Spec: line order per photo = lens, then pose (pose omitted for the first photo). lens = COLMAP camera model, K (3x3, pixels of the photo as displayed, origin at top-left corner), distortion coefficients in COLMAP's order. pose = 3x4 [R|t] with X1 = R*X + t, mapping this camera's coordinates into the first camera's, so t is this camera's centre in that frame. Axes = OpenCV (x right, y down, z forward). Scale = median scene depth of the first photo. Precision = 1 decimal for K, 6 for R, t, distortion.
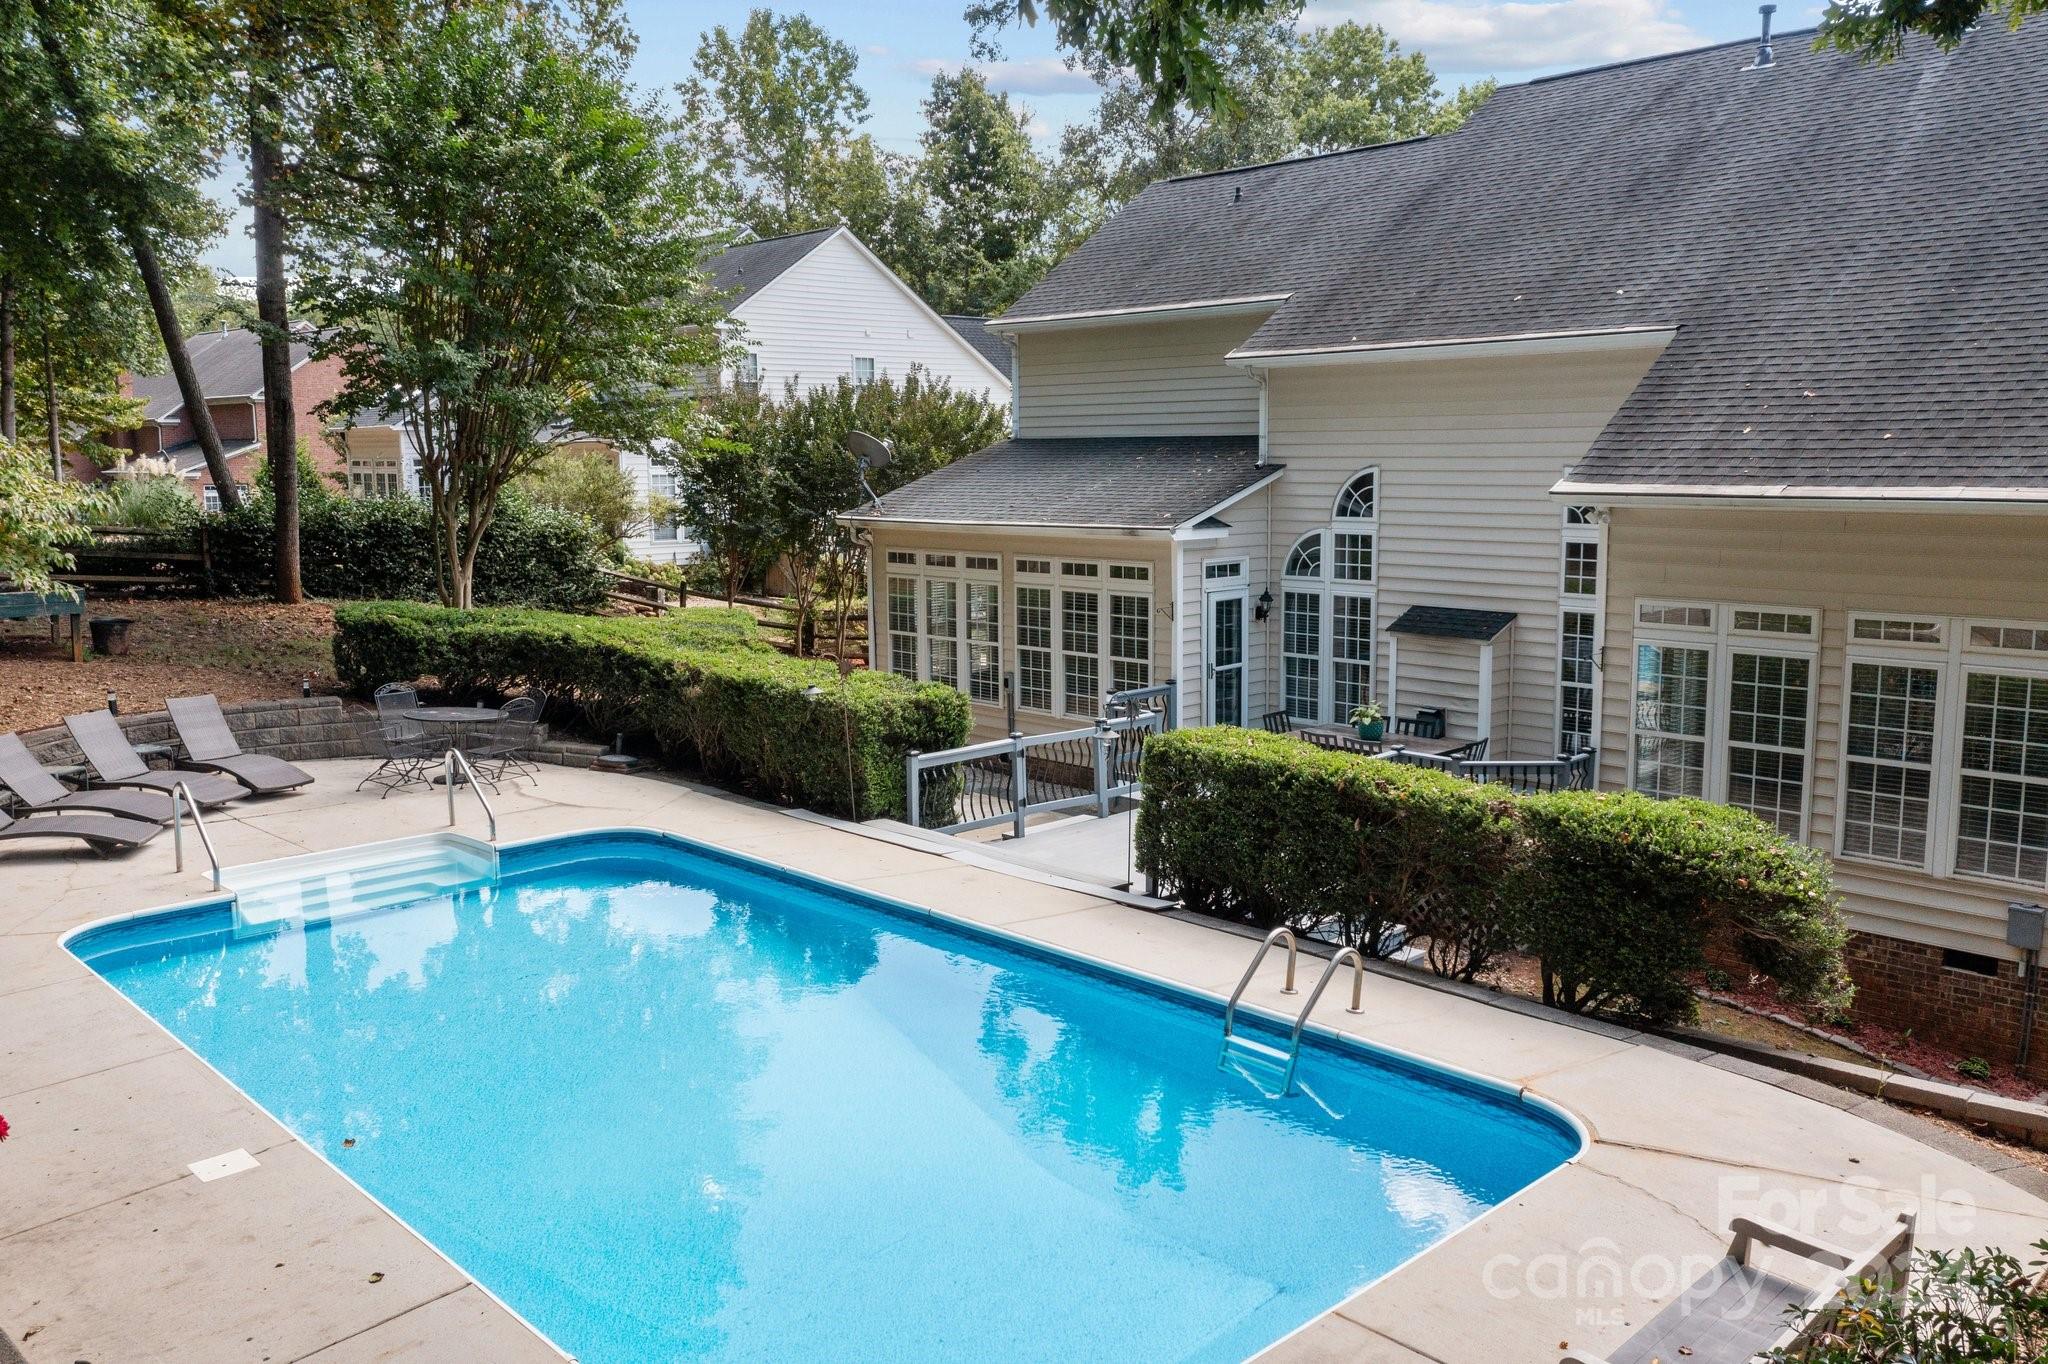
lens RADIAL K [[1627.8, 0, 1014.6], [0, 1627.8, 680.2], [0, 0, 1]] dist [-0.003313, -0.001832]
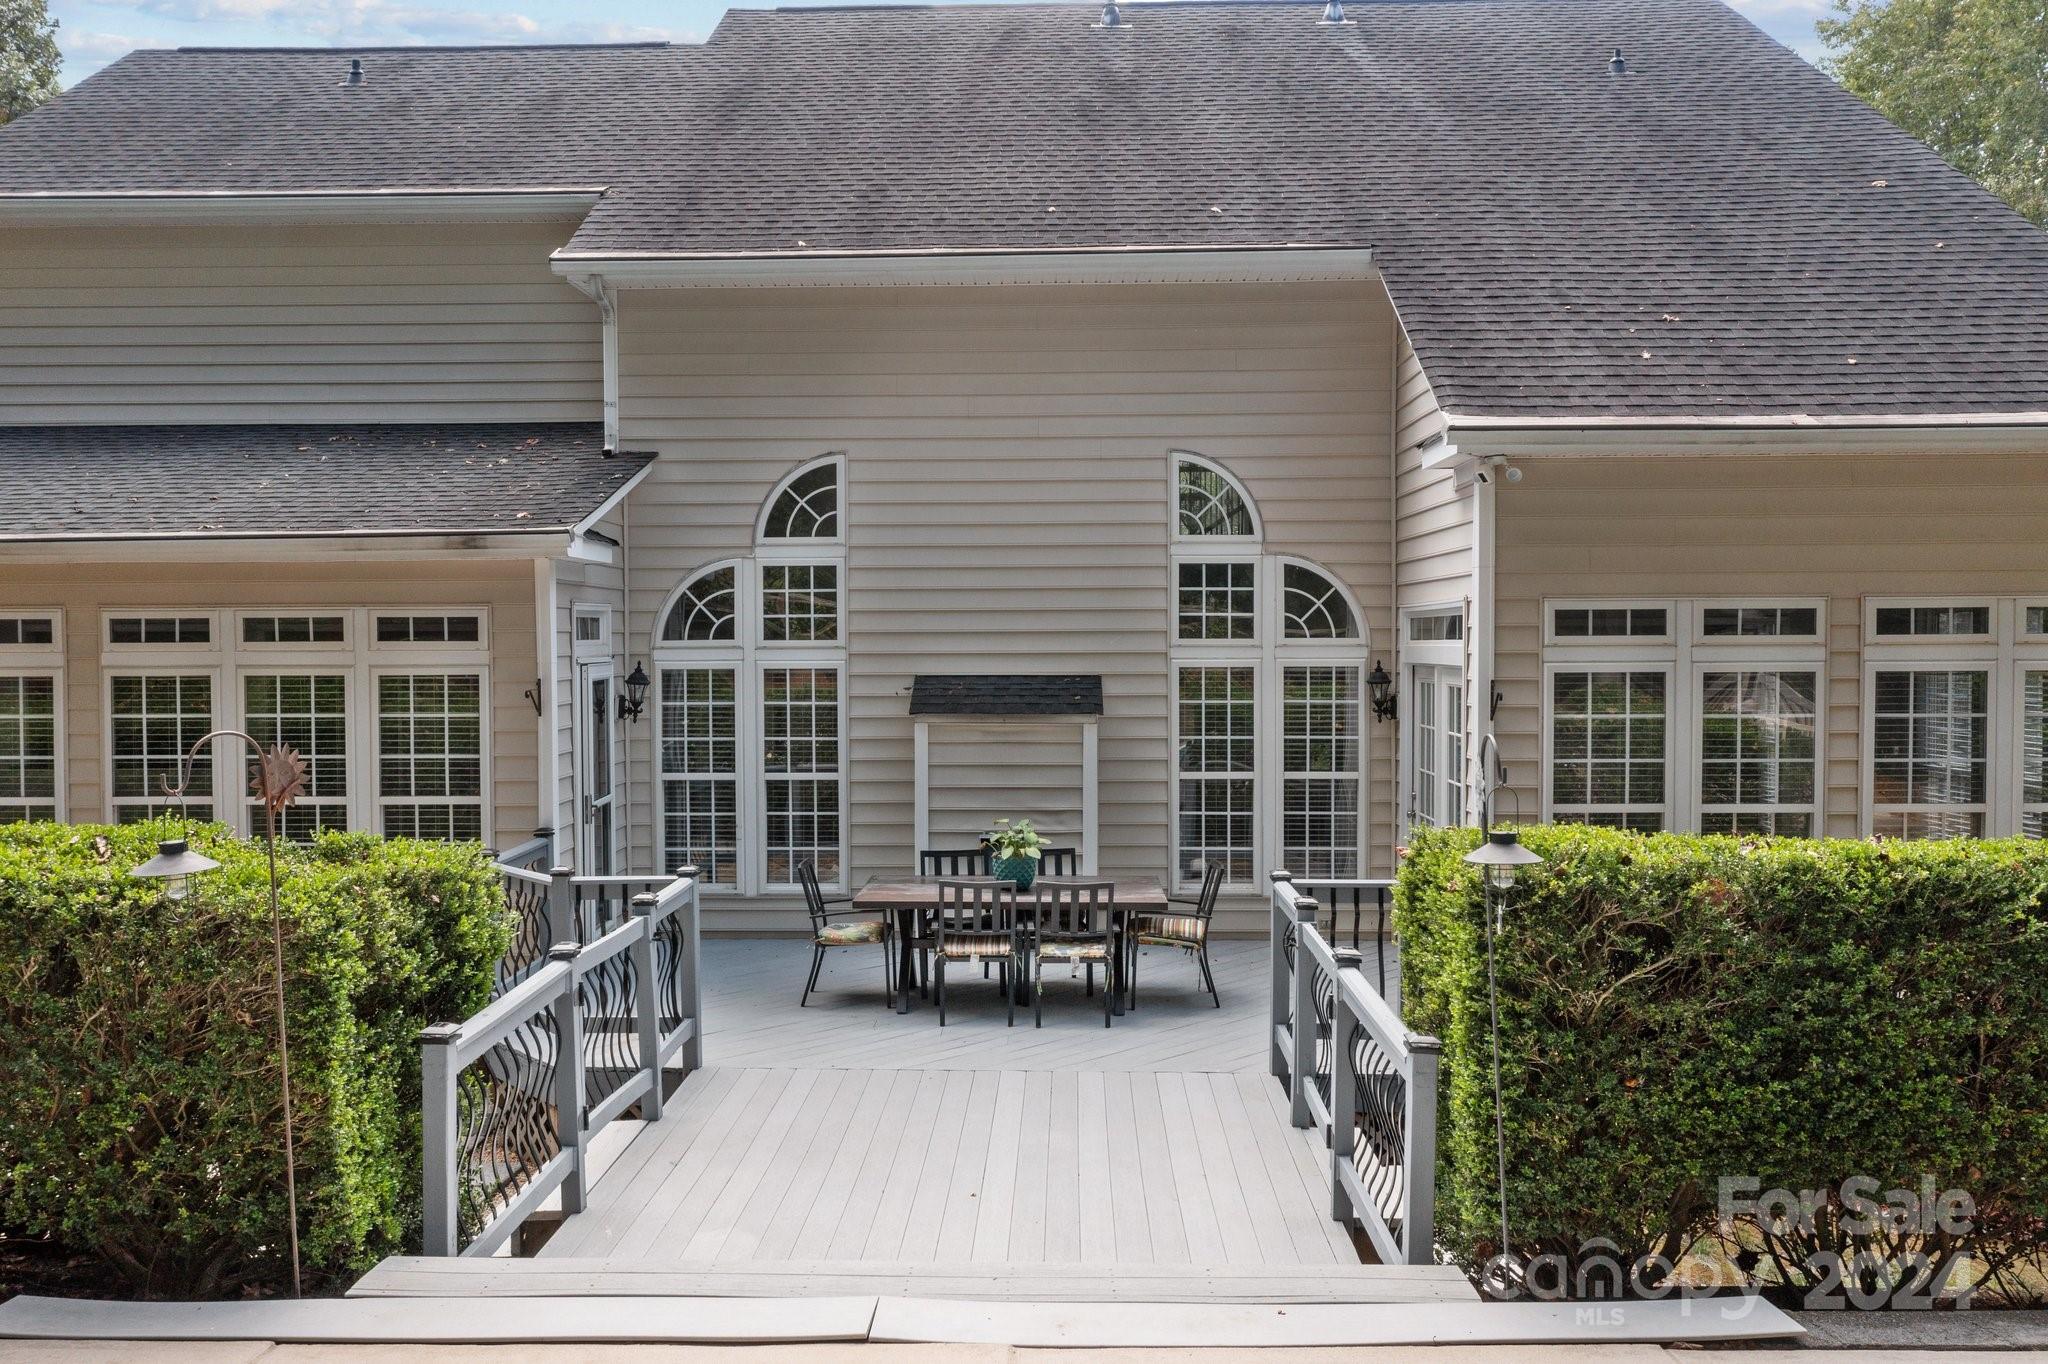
lens RADIAL K [[1627.8, 0, 1014.6], [0, 1627.8, 680.2], [0, 0, 1]] dist [-0.003313, -0.001832]
pose [[0.704304, -0.011712, 0.709802, -0.167180], [0.097232, 0.992032, -0.080110, 0.009058], [-0.703208, 0.125437, 0.699831, 0.528391]]
